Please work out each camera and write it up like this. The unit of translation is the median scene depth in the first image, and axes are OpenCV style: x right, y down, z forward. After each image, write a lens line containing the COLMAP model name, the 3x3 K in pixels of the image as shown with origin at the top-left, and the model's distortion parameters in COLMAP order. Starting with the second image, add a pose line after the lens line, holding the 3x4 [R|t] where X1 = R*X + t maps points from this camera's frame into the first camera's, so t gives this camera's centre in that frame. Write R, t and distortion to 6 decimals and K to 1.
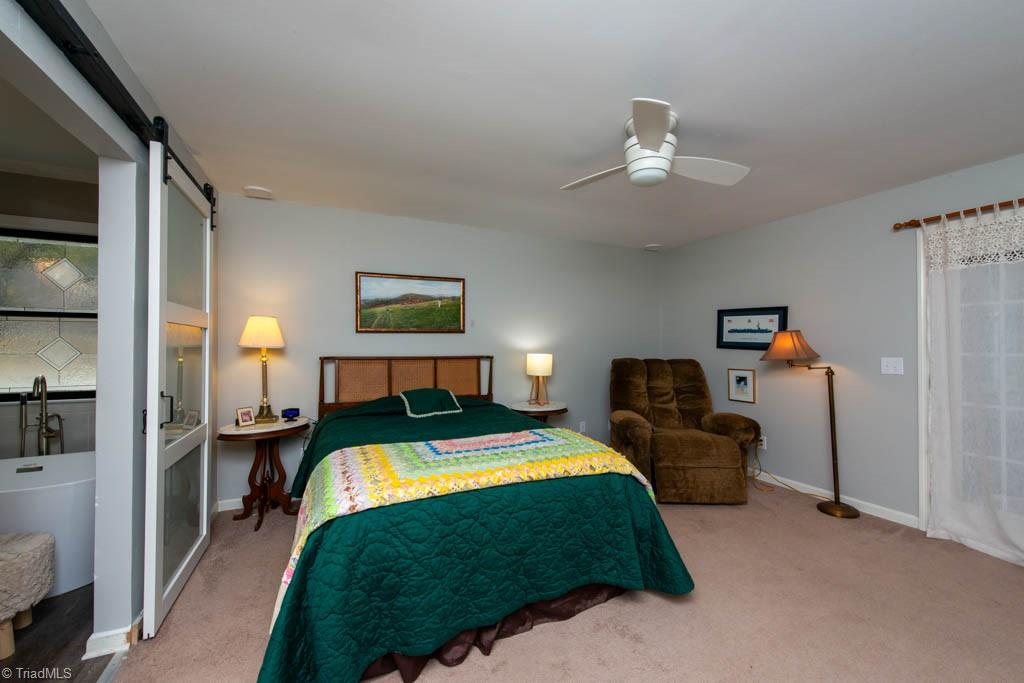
lens RADIAL K [[400.4, 0, 510.4], [0, 400.4, 342.5], [0, 0, 1]] dist [0.019884, -0.008863]
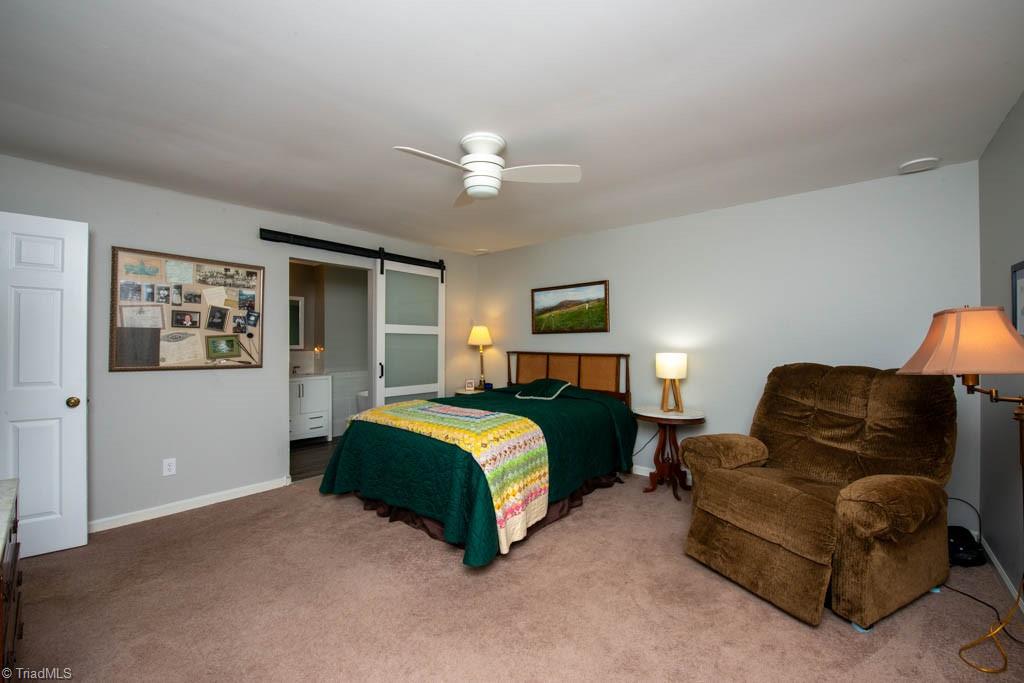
lens RADIAL K [[409.1, 0, 510.5], [0, 409.1, 342.3], [0, 0, 1]] dist [-0.015739, -0.002940]
pose [[0.419017, -0.003016, -0.907973, 0.874916], [0.005487, 0.999985, -0.000790, 0.003537], [0.907962, -0.004651, 0.419027, 0.371140]]
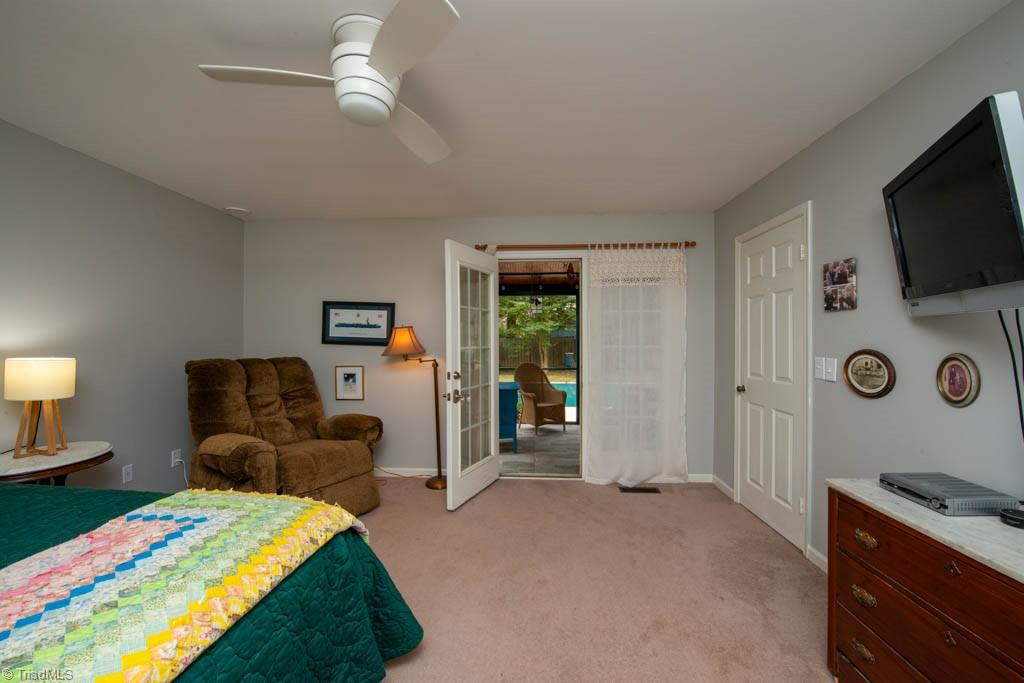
lens RADIAL K [[409.1, 0, 510.5], [0, 409.1, 342.3], [0, 0, 1]] dist [-0.015739, -0.002940]
pose [[0.468009, -0.005618, 0.883706, -0.118040], [-0.004295, 0.999954, 0.008632, 0.001092], [-0.883713, -0.007836, 0.467963, 0.260763]]
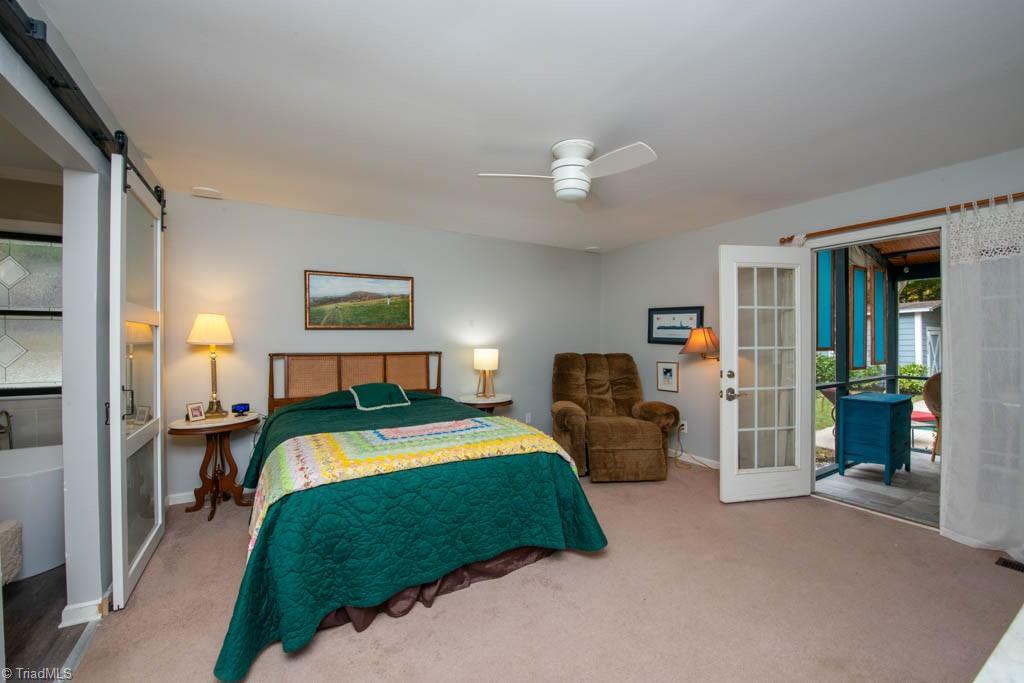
lens RADIAL K [[409.1, 0, 510.5], [0, 409.1, 342.3], [0, 0, 1]] dist [-0.015739, -0.002940]
pose [[0.994468, -0.003931, 0.104965, 0.028120], [0.002895, 0.999946, 0.010020, -0.001300], [-0.104999, -0.009661, 0.994425, -0.091802]]
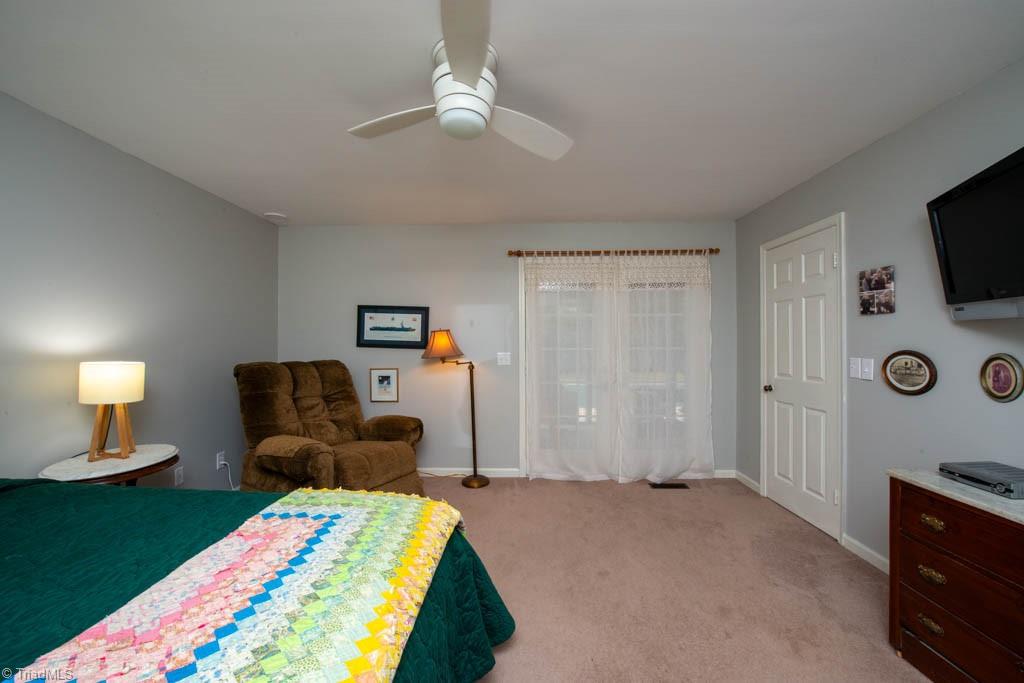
lens RADIAL K [[402.4, 0, 509.8], [0, 402.4, 342.0], [0, 0, 1]] dist [-0.021245, -0.001820]
pose [[0.444846, -0.001341, 0.895606, -0.189434], [-0.001153, 0.999997, 0.002070, 0.000578], [-0.895606, -0.001953, 0.444843, 0.361594]]
